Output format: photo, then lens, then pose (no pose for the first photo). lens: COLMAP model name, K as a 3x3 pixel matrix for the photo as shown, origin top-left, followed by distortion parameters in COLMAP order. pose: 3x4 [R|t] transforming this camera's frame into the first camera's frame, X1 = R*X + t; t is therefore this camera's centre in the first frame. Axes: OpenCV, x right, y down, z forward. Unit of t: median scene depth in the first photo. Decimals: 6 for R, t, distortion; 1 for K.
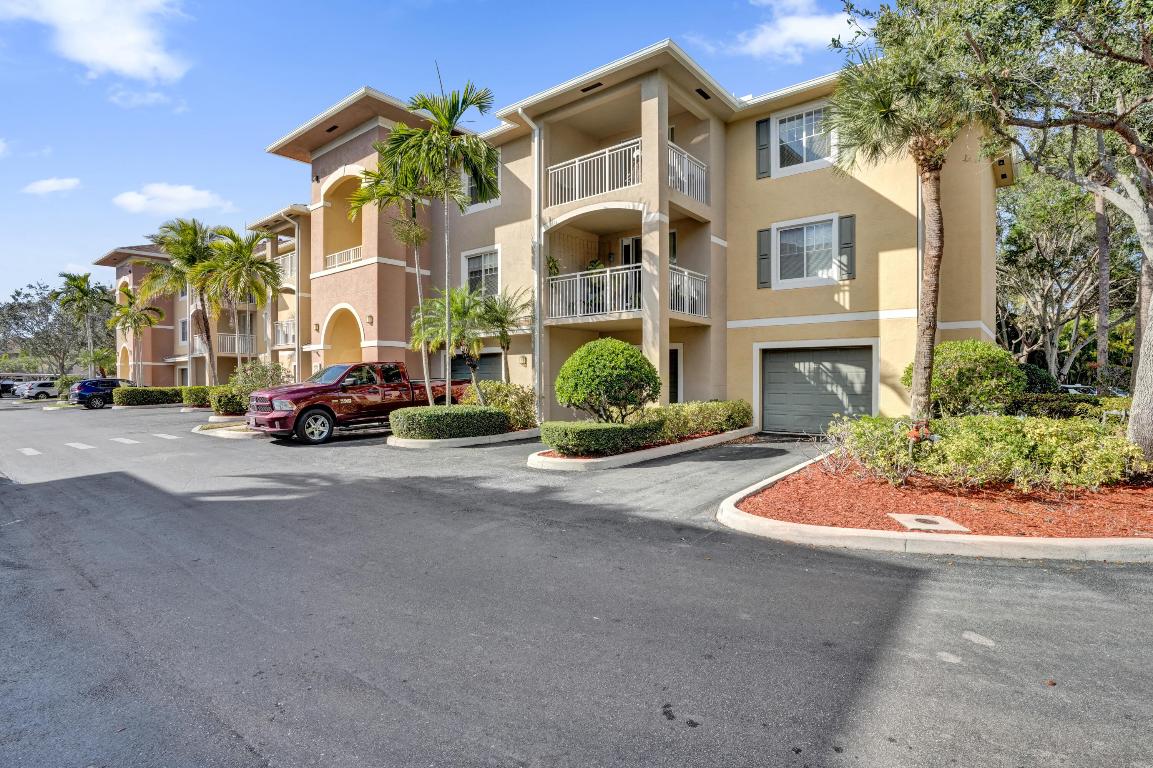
lens RADIAL K [[566.3, 0, 575.0], [0, 566.3, 379.5], [0, 0, 1]] dist [-0.057824, 0.000146]
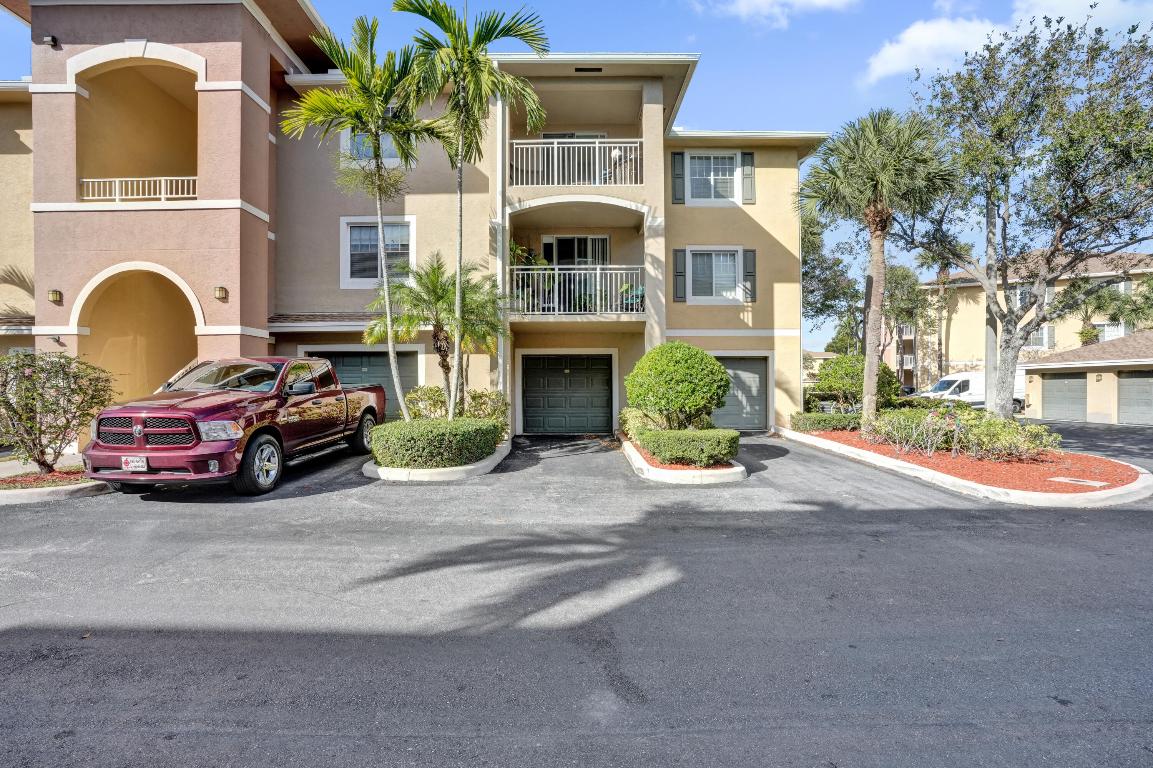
lens RADIAL K [[534.3, 0, 575.8], [0, 534.3, 378.1], [0, 0, 1]] dist [-0.073215, 0.030511]
pose [[0.775342, 0.005995, 0.631513, -0.529571], [0.002659, 0.999915, -0.012757, 0.000976], [-0.631536, 0.011570, 0.775260, 0.340068]]
